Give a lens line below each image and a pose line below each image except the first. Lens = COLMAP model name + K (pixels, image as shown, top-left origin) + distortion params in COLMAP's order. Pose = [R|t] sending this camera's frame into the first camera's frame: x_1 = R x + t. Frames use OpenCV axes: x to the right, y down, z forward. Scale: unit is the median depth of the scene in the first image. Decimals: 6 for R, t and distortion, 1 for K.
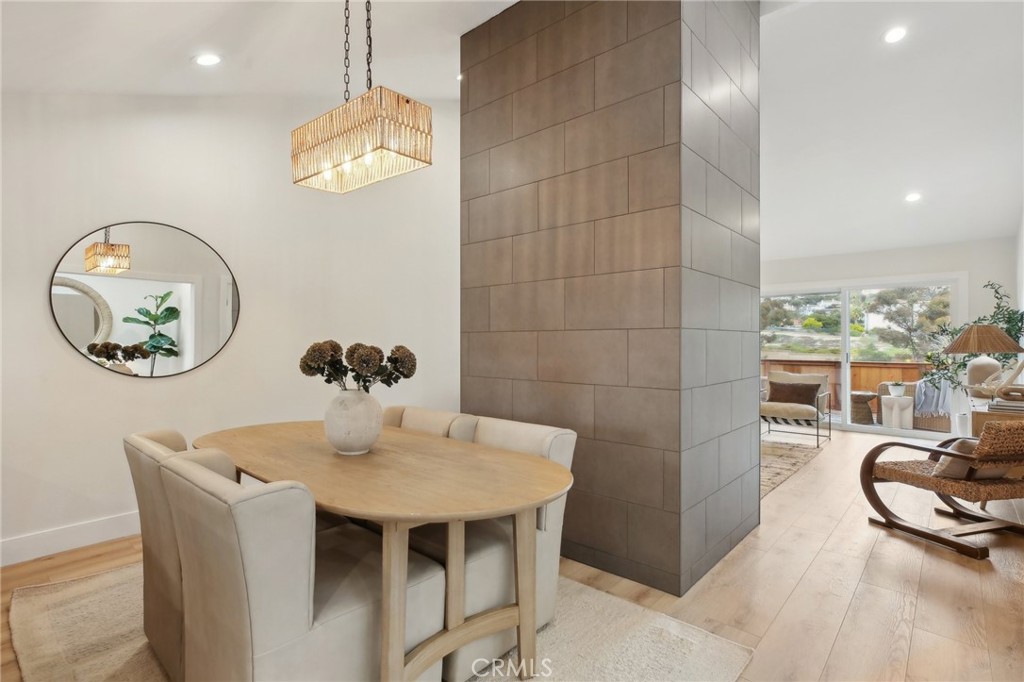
lens RADIAL K [[509.3, 0, 505.2], [0, 509.3, 343.4], [0, 0, 1]] dist [-0.004336, 0.003564]
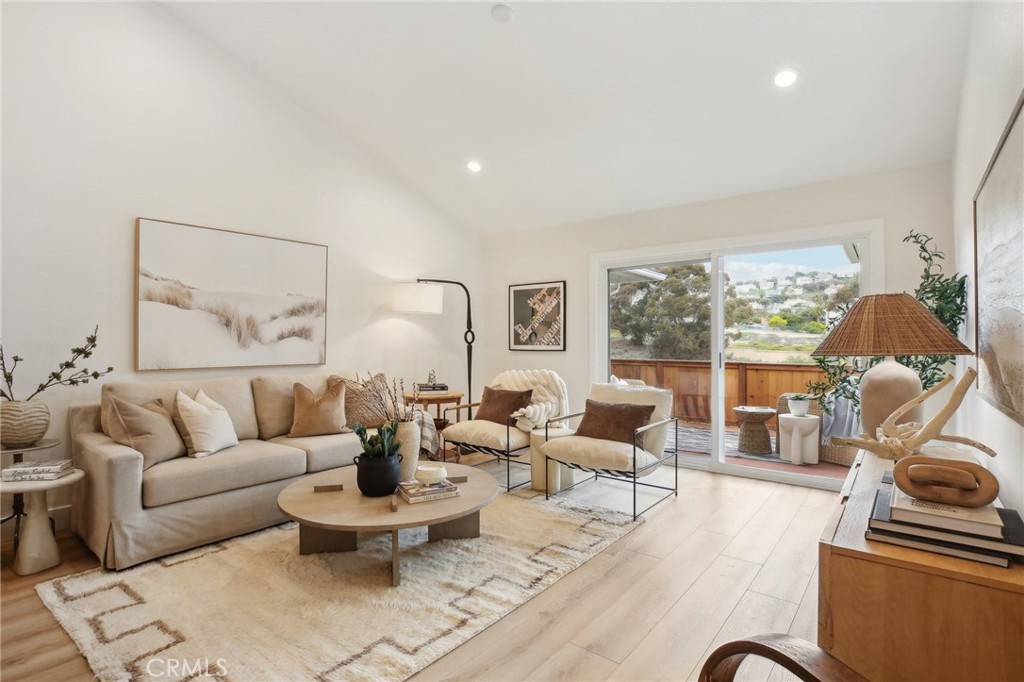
lens RADIAL K [[509.3, 0, 529.9], [0, 509.3, 335.9], [0, 0, 1]] dist [-0.004336, 0.003564]
pose [[0.996493, 0.001857, 0.083654, 0.534145], [-0.001083, 0.999956, -0.009305, 0.004853], [-0.083668, 0.009181, 0.996451, 0.522872]]
